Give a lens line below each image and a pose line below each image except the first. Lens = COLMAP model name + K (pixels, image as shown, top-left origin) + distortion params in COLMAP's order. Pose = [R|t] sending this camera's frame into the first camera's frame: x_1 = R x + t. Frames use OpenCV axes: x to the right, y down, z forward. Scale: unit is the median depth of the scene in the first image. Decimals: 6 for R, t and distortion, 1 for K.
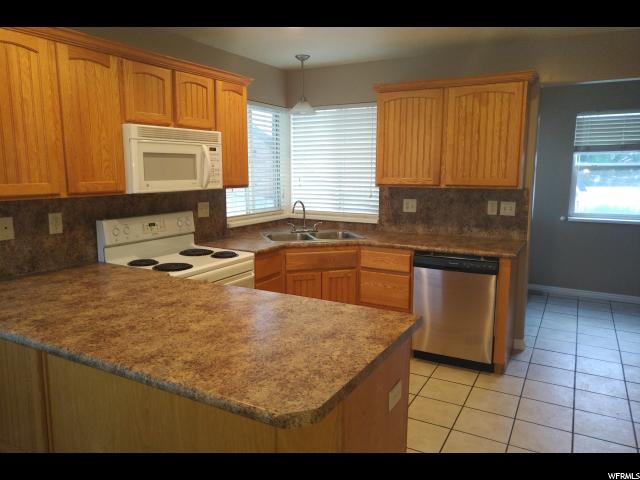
lens RADIAL K [[467.5, 0, 317.2], [0, 467.5, 238.9], [0, 0, 1]] dist [0.008946, -0.000805]
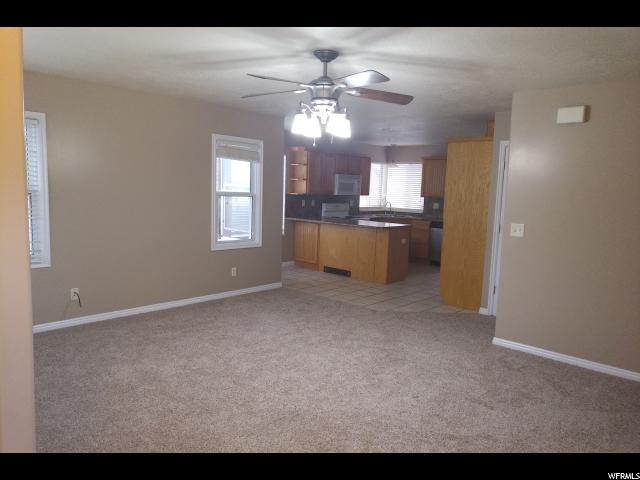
lens RADIAL K [[467.5, 0, 321.2], [0, 467.5, 236.2], [0, 0, 1]] dist [0.008946, -0.000805]
pose [[0.976005, 0.054996, -0.210687, 0.162098], [-0.065004, 0.997048, -0.040866, 0.252680], [0.207817, 0.053581, 0.976699, -1.668651]]
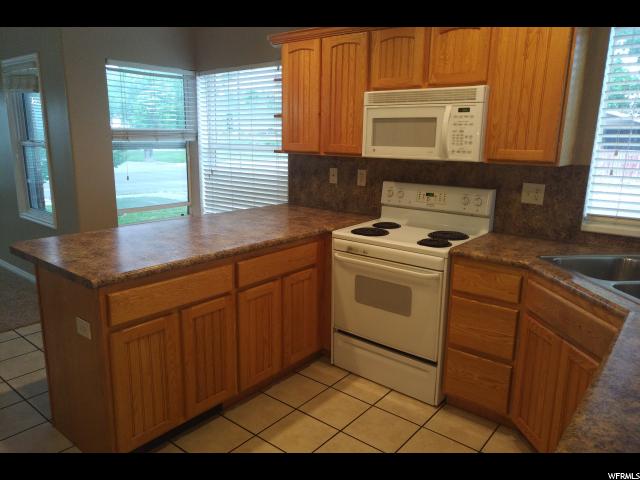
lens RADIAL K [[467.5, 0, 323.7], [0, 467.5, 241.8], [0, 0, 1]] dist [0.008946, -0.000805]
pose [[-0.169325, 0.210973, -0.962715, 0.549013], [-0.165459, 0.956871, 0.238793, -0.115038], [0.971572, 0.199723, -0.127114, 0.819682]]
